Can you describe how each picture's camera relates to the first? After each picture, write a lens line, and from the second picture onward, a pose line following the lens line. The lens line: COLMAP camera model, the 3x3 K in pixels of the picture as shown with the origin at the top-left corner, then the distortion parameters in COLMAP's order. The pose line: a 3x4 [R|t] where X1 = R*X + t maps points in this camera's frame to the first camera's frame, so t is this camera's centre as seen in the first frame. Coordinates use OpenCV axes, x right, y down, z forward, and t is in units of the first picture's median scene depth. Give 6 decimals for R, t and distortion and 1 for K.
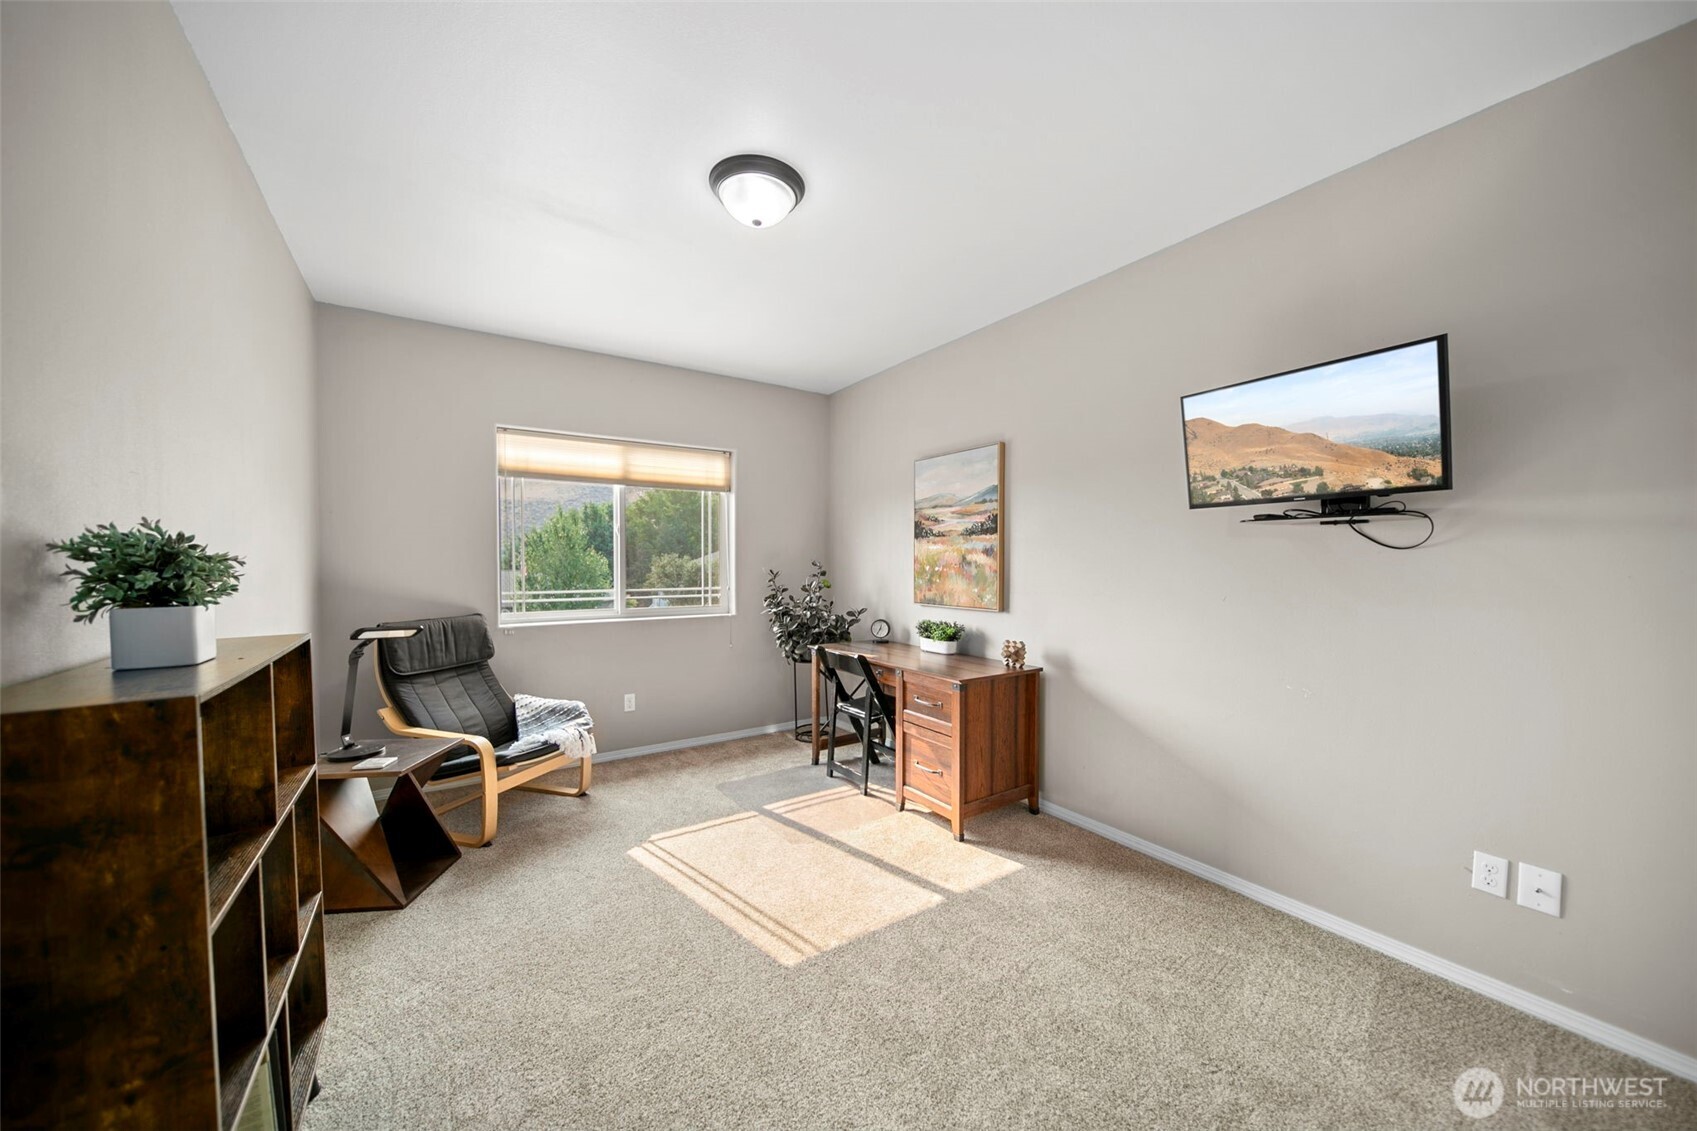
lens RADIAL K [[600.2, 0, 850.1], [0, 600.2, 549.0], [0, 0, 1]] dist [-0.001550, -0.000124]
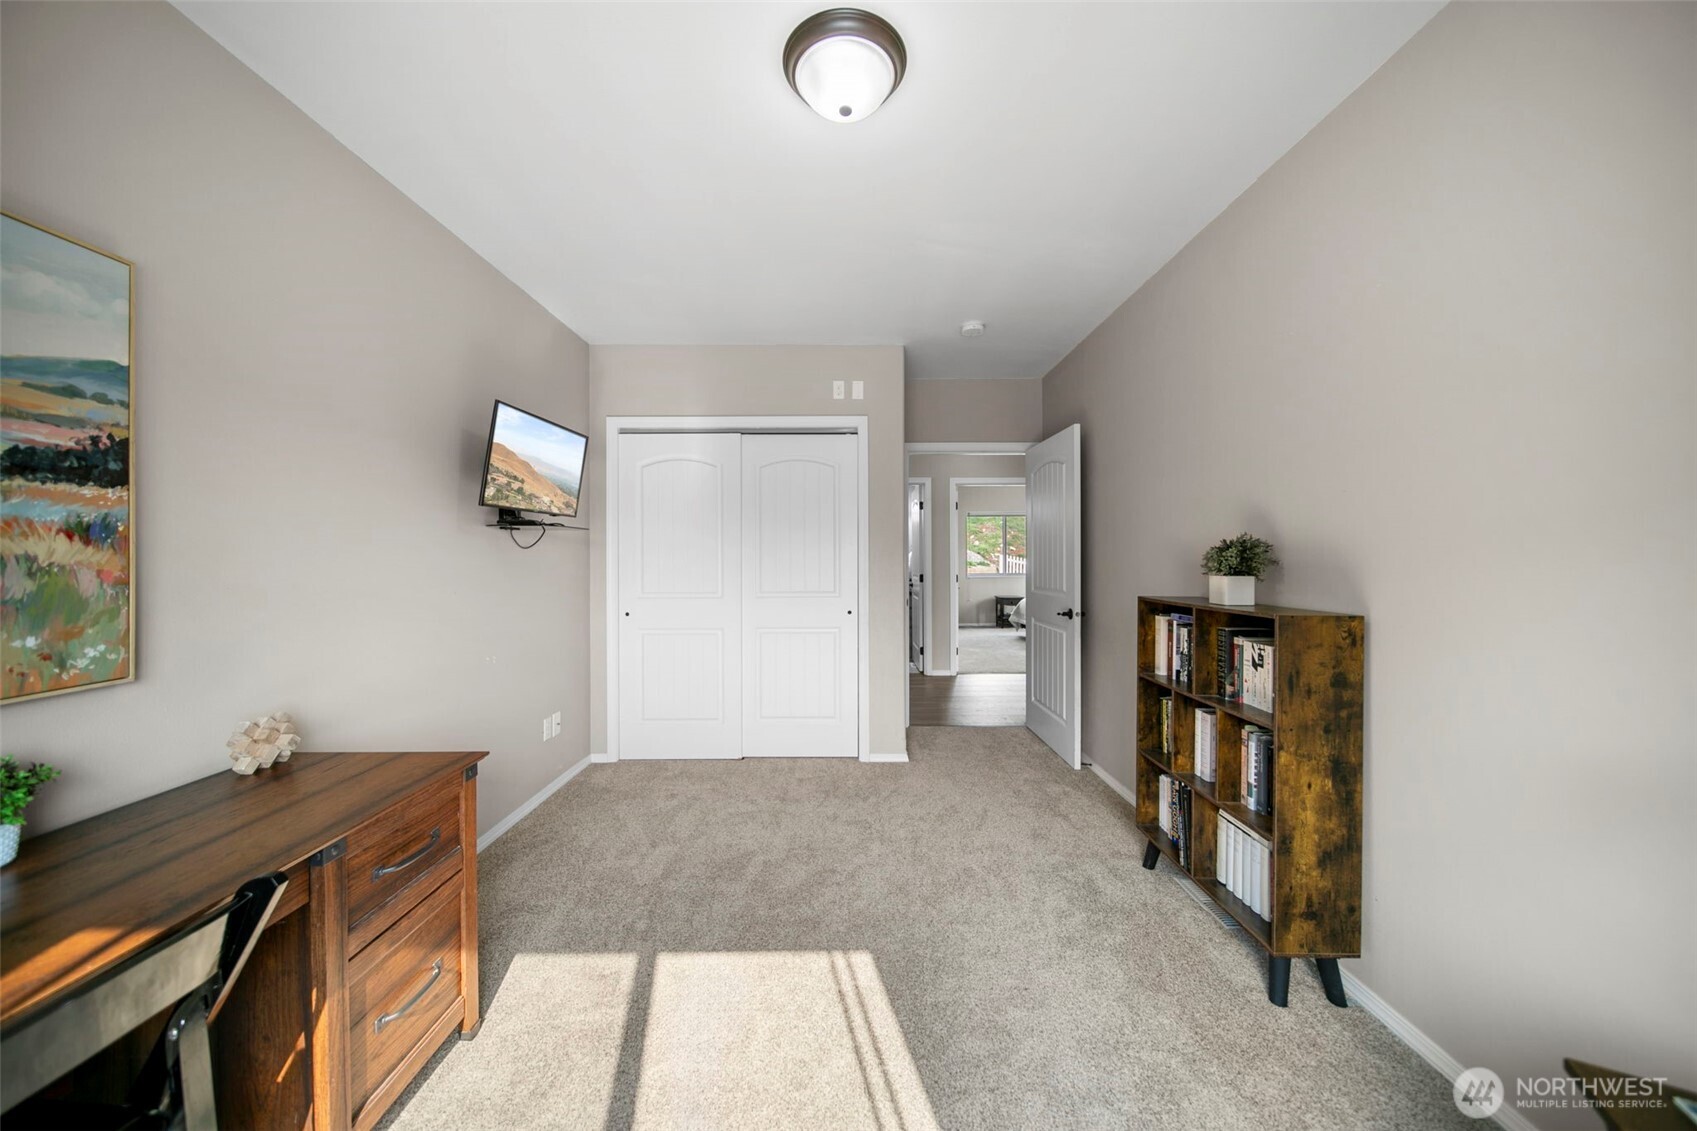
lens RADIAL K [[778.1, 0, 848.5], [0, 778.1, 565.5], [0, 0, 1]] dist [-0.000495, -0.000045]
pose [[-0.832482, -0.006326, 0.554015, -0.434270], [-0.012202, 0.999902, -0.006918, 0.023213], [-0.553917, -0.012519, -0.832478, 1.141450]]
